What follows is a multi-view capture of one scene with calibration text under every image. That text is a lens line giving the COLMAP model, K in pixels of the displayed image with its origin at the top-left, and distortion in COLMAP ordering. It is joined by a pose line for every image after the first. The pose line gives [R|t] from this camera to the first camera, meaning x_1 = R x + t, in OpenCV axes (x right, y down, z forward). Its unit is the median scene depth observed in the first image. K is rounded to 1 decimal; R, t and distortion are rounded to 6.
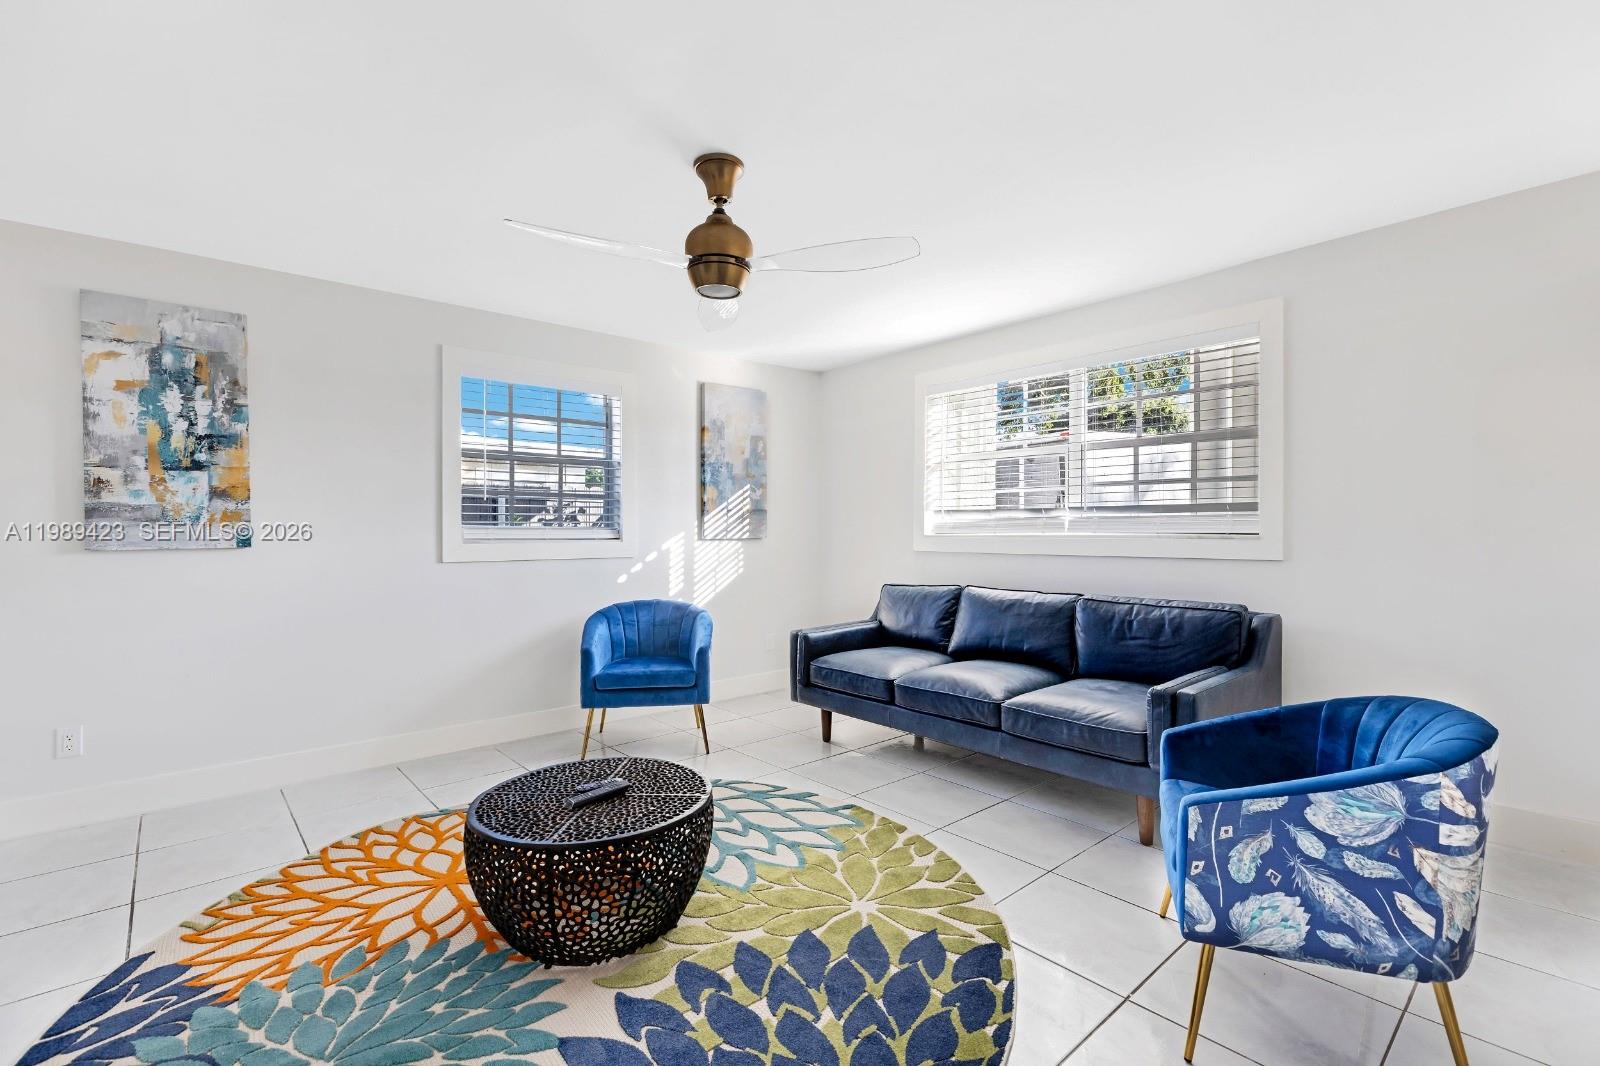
lens RADIAL K [[724.9, 0, 807.3], [0, 724.9, 529.9], [0, 0, 1]] dist [0.002547, 0.000828]
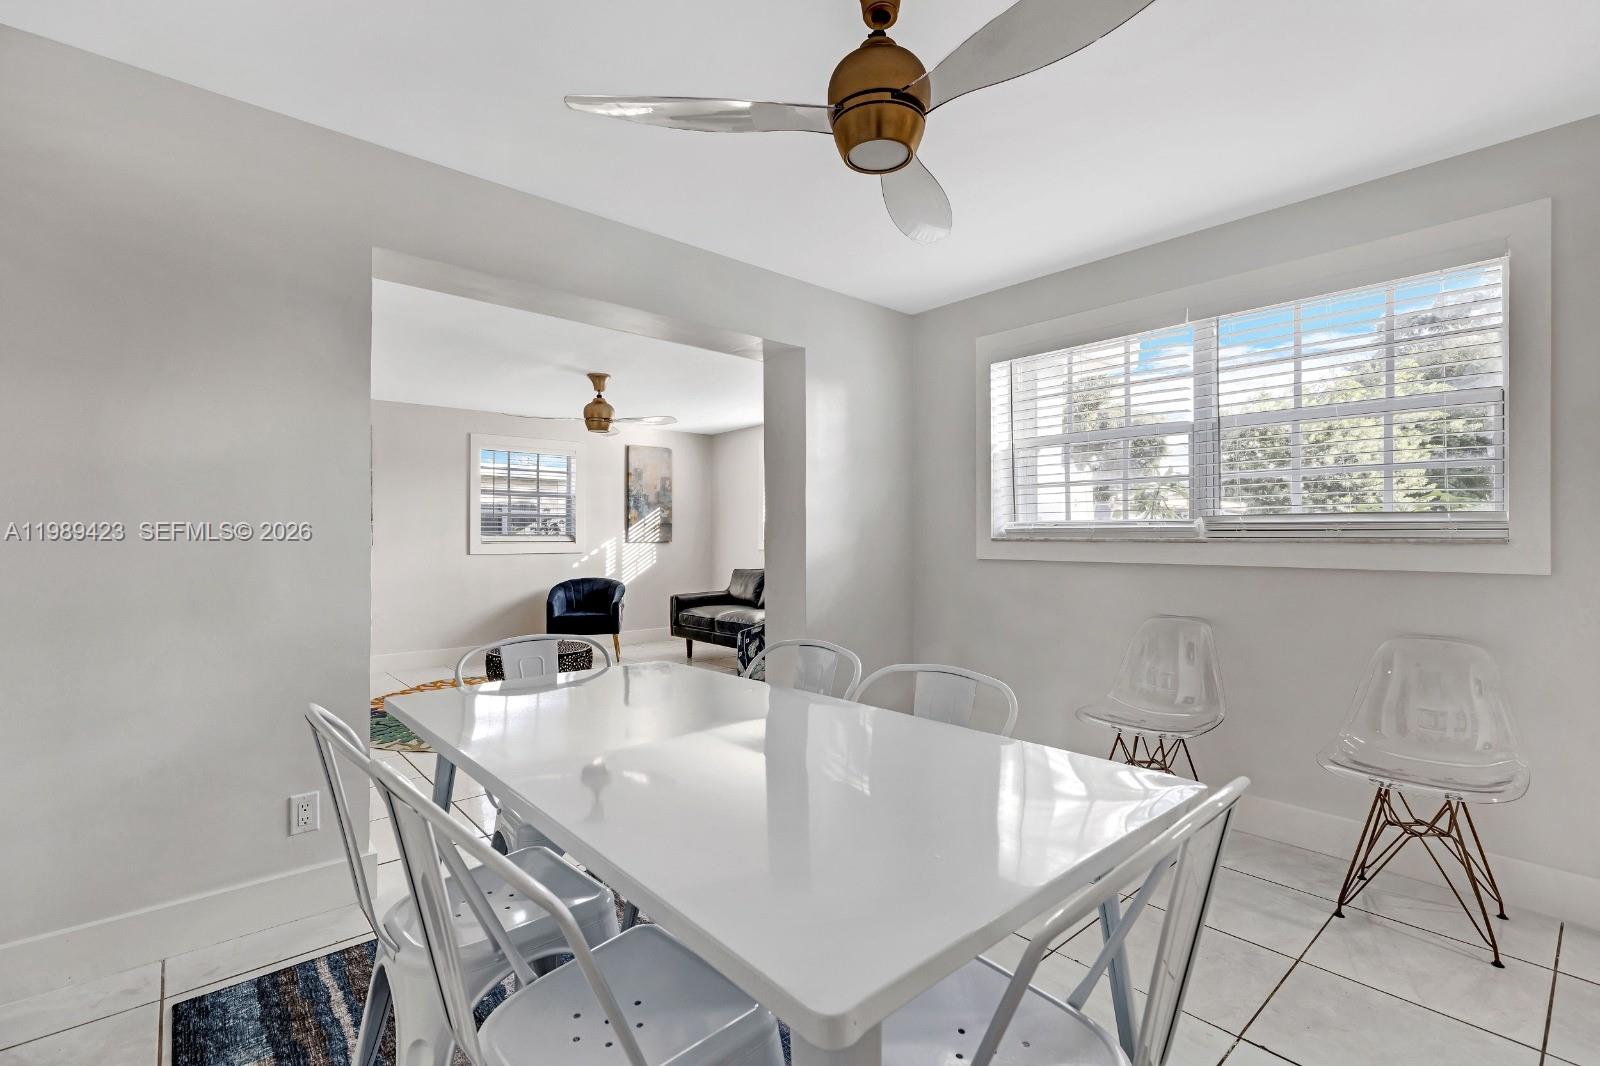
lens RADIAL K [[738.0, 0, 835.8], [0, 738.0, 534.4], [0, 0, 1]] dist [0.000160, -0.000009]
pose [[0.999868, 0.003744, 0.015817, 0.459481], [-0.003795, 0.999988, 0.003245, -0.016772], [-0.015805, -0.003304, 0.999870, -1.032994]]
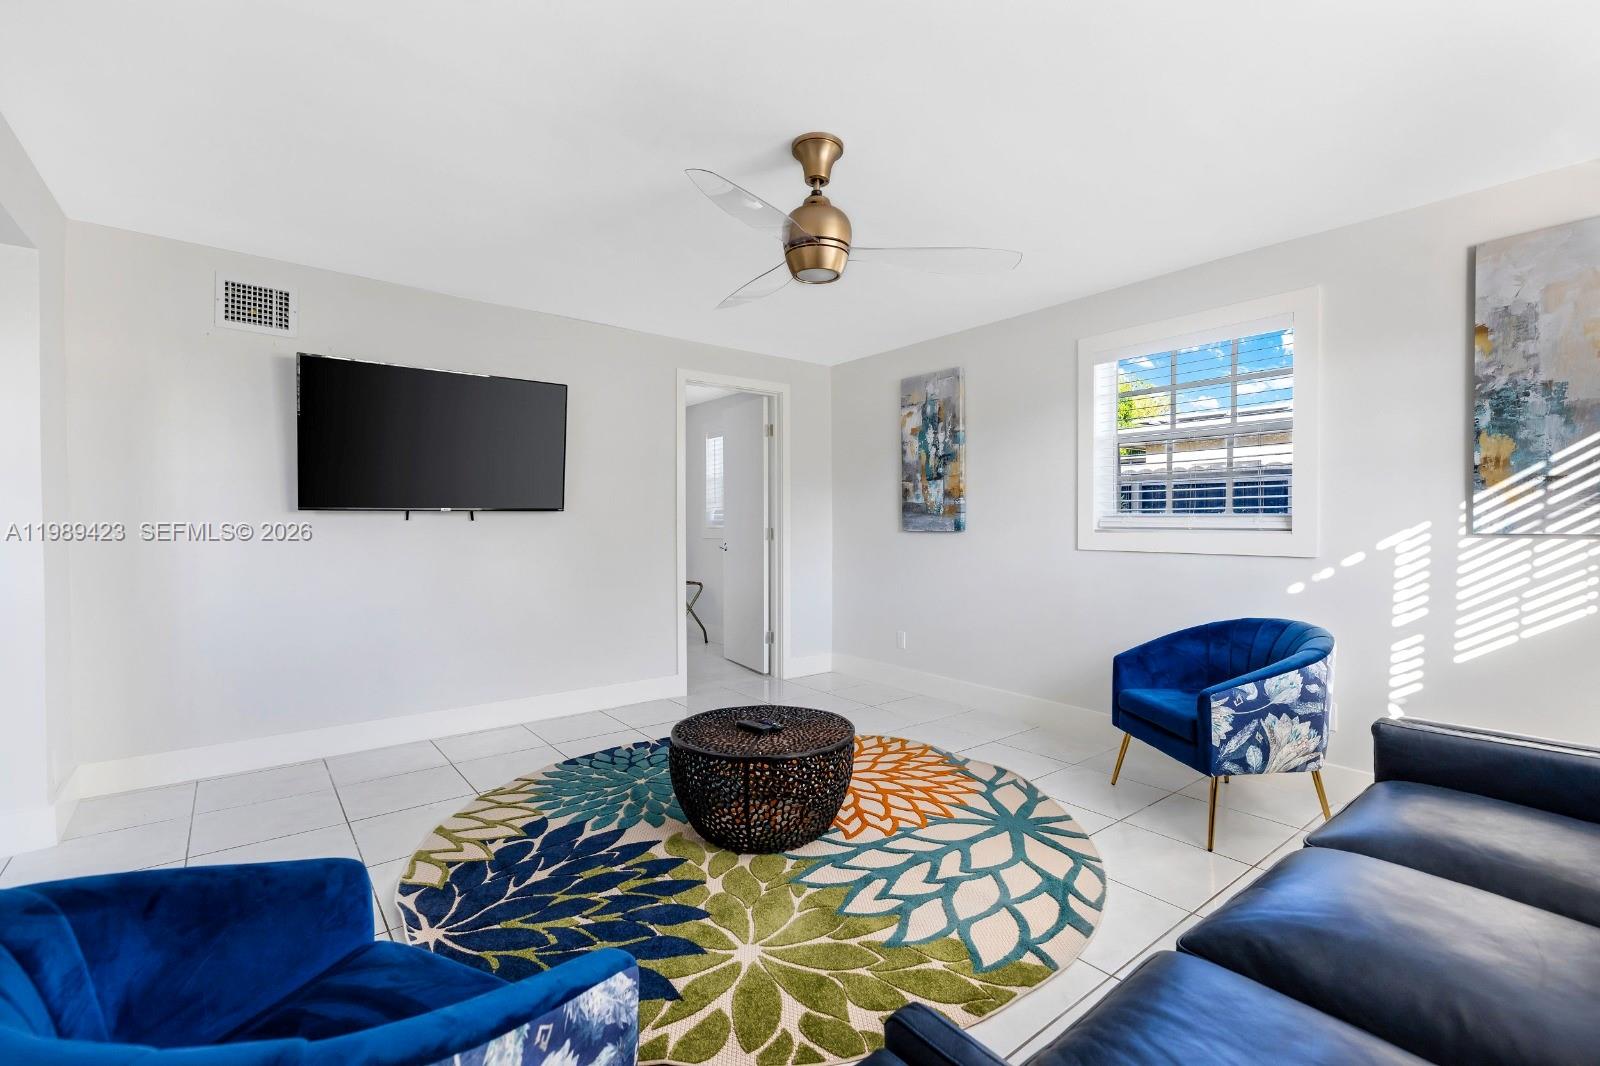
lens RADIAL K [[724.9, 0, 807.3], [0, 724.9, 529.9], [0, 0, 1]] dist [0.002547, 0.000828]
pose [[-0.074498, 0.013461, -0.997130, 0.679613], [0.000834, 0.999909, 0.013437, 0.002719], [0.997221, 0.000169, -0.074503, 0.831011]]
